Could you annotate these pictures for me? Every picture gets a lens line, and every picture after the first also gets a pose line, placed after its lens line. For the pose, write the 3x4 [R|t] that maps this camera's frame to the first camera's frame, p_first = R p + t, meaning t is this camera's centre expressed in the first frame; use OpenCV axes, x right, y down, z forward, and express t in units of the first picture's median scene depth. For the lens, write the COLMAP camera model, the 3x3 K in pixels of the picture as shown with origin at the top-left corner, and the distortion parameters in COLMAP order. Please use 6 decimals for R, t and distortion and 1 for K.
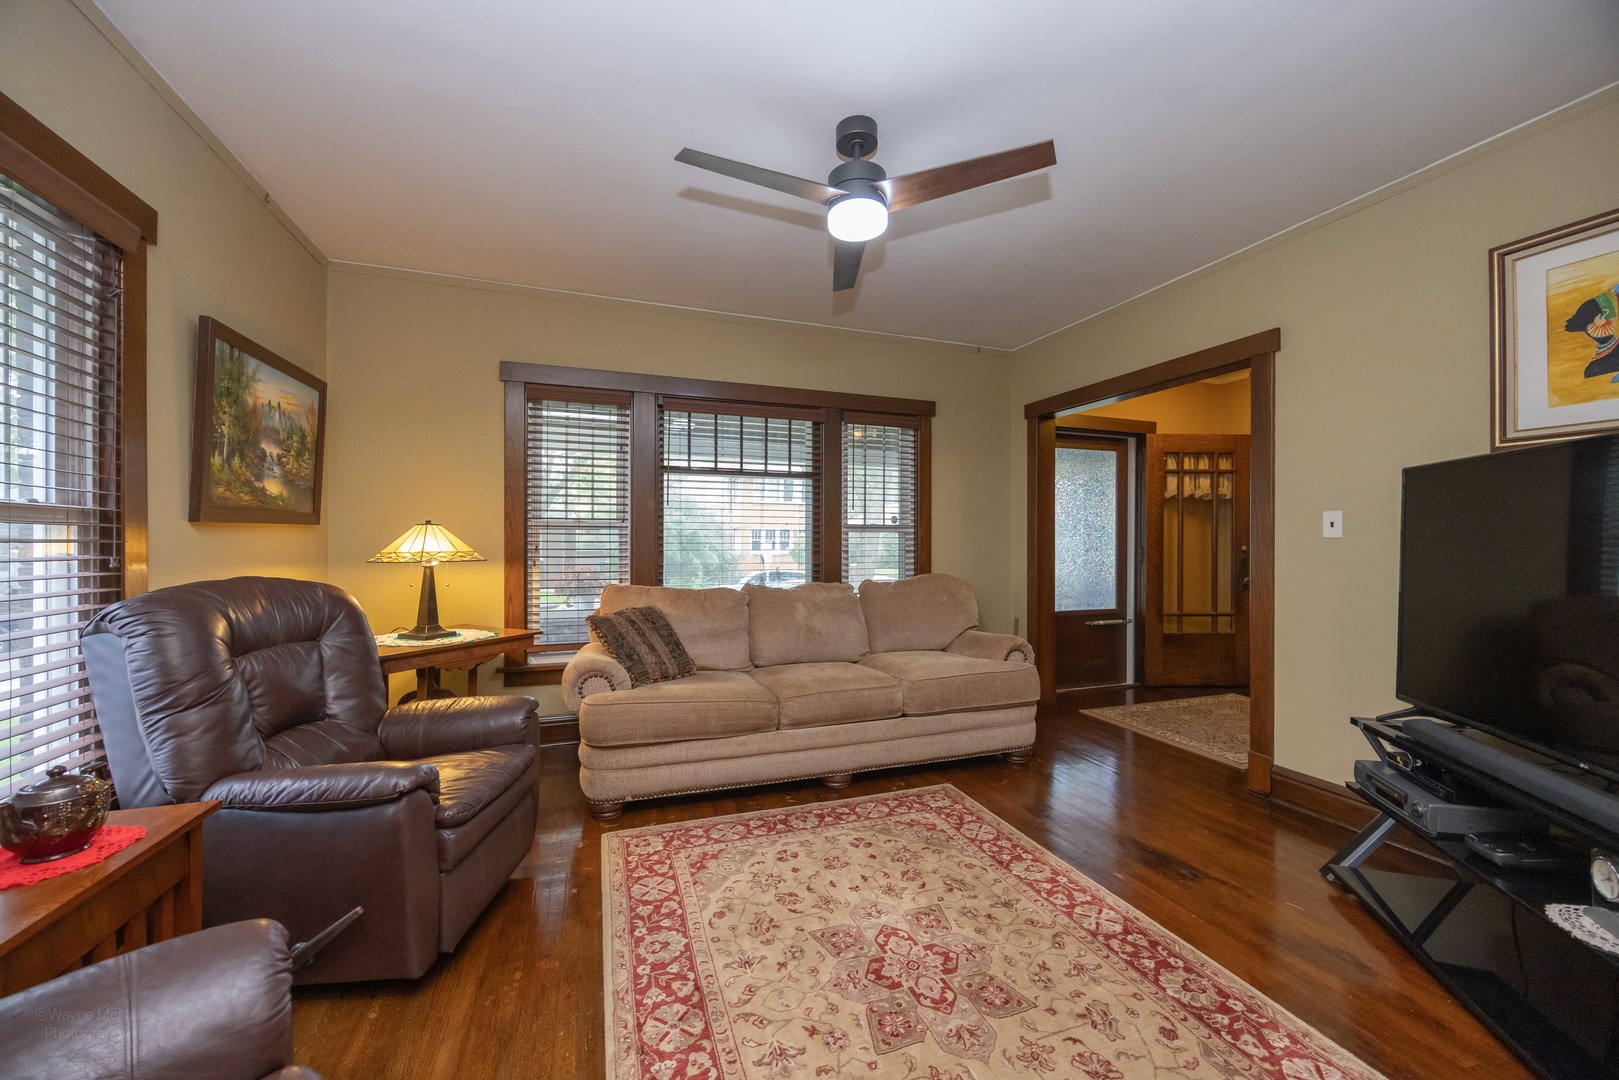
lens RADIAL K [[616.1, 0, 805.6], [0, 616.1, 545.2], [0, 0, 1]] dist [-0.001208, 0.000438]
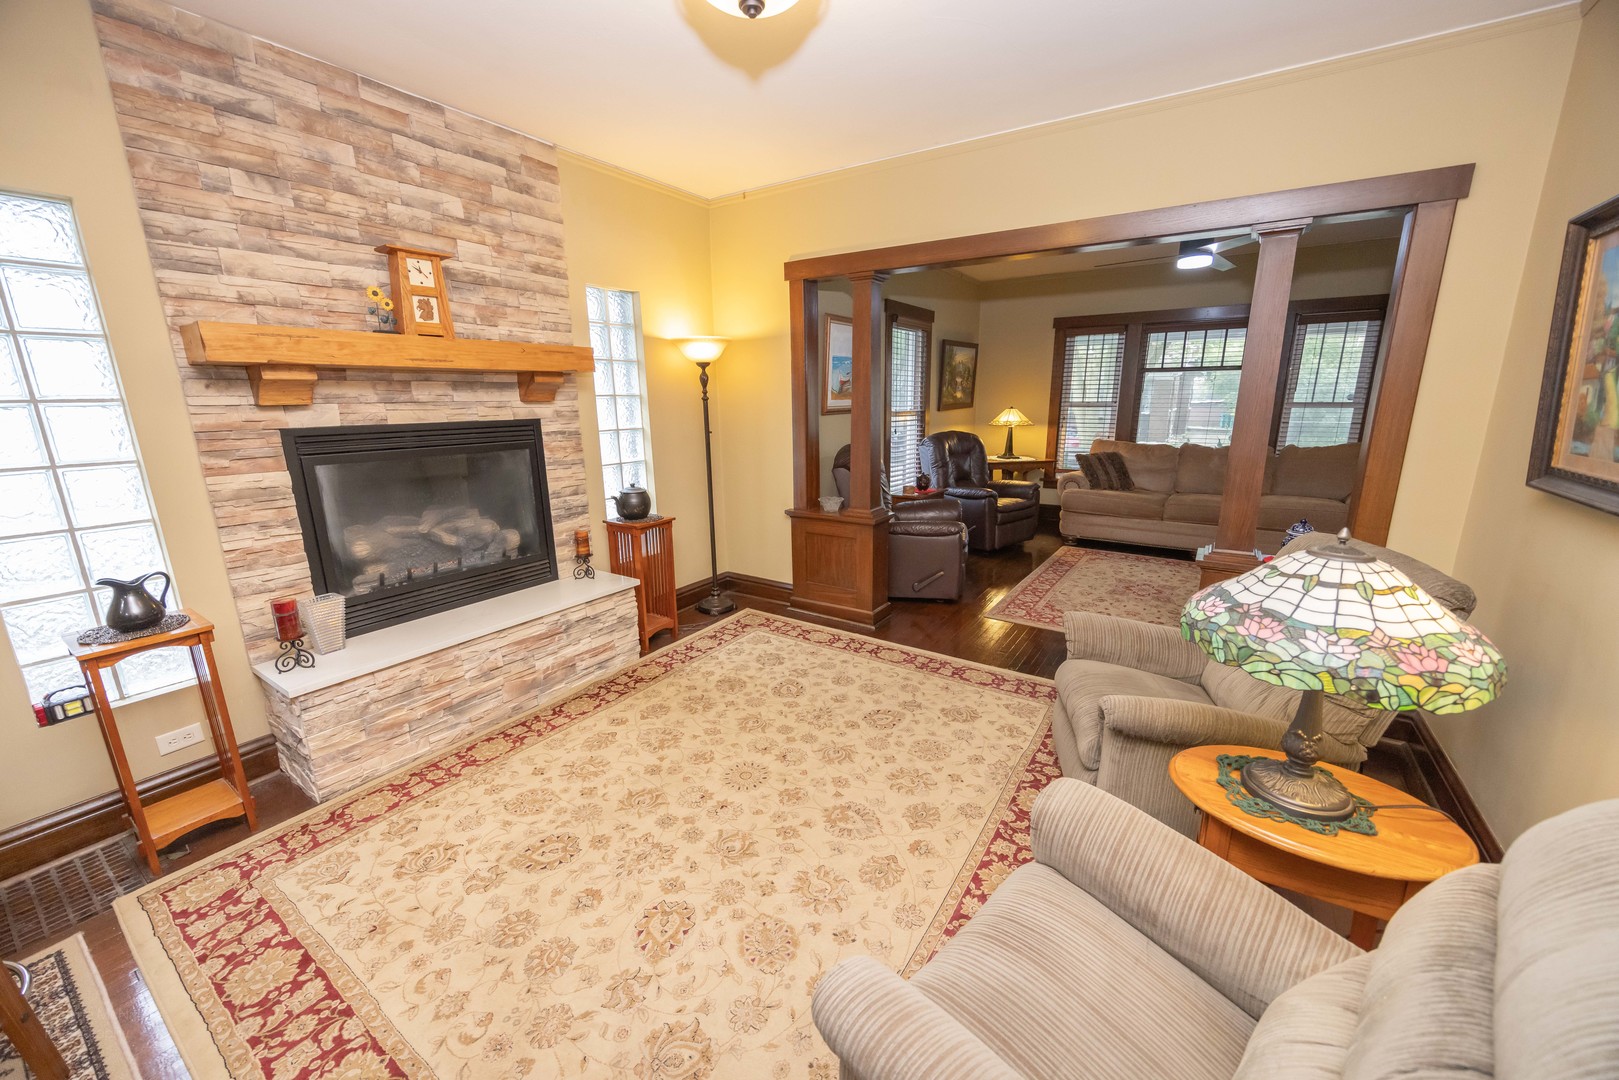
lens RADIAL K [[616.1, 0, 812.1], [0, 616.1, 543.8], [0, 0, 1]] dist [-0.001208, 0.000438]
pose [[0.605926, 0.181007, -0.774655, 0.943537], [0.010371, 0.971890, 0.235205, -0.107630], [0.795453, -0.150551, 0.587017, -1.184040]]
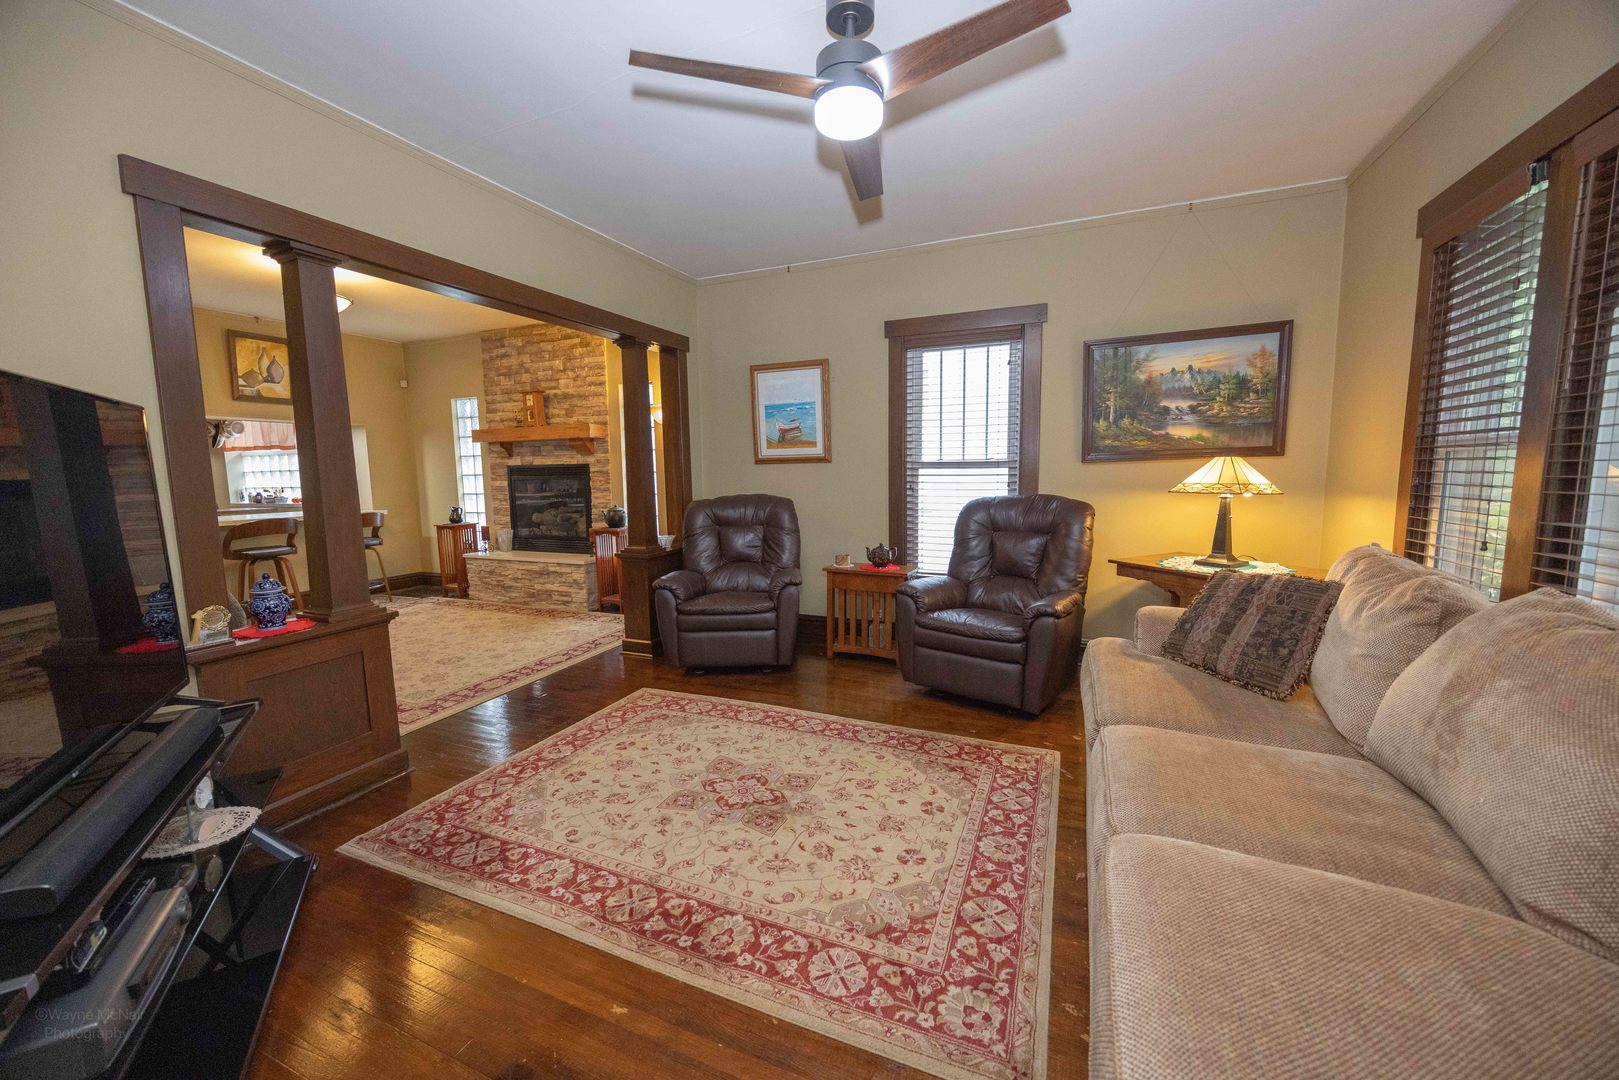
lens RADIAL K [[616.1, 0, 810.9], [0, 616.1, 546.8], [0, 0, 1]] dist [-0.001208, 0.000438]
pose [[-0.675722, 0.097467, -0.730685, 0.729113], [0.013979, 0.992737, 0.119494, -0.018378], [0.737024, 0.070530, -0.672176, 1.418185]]
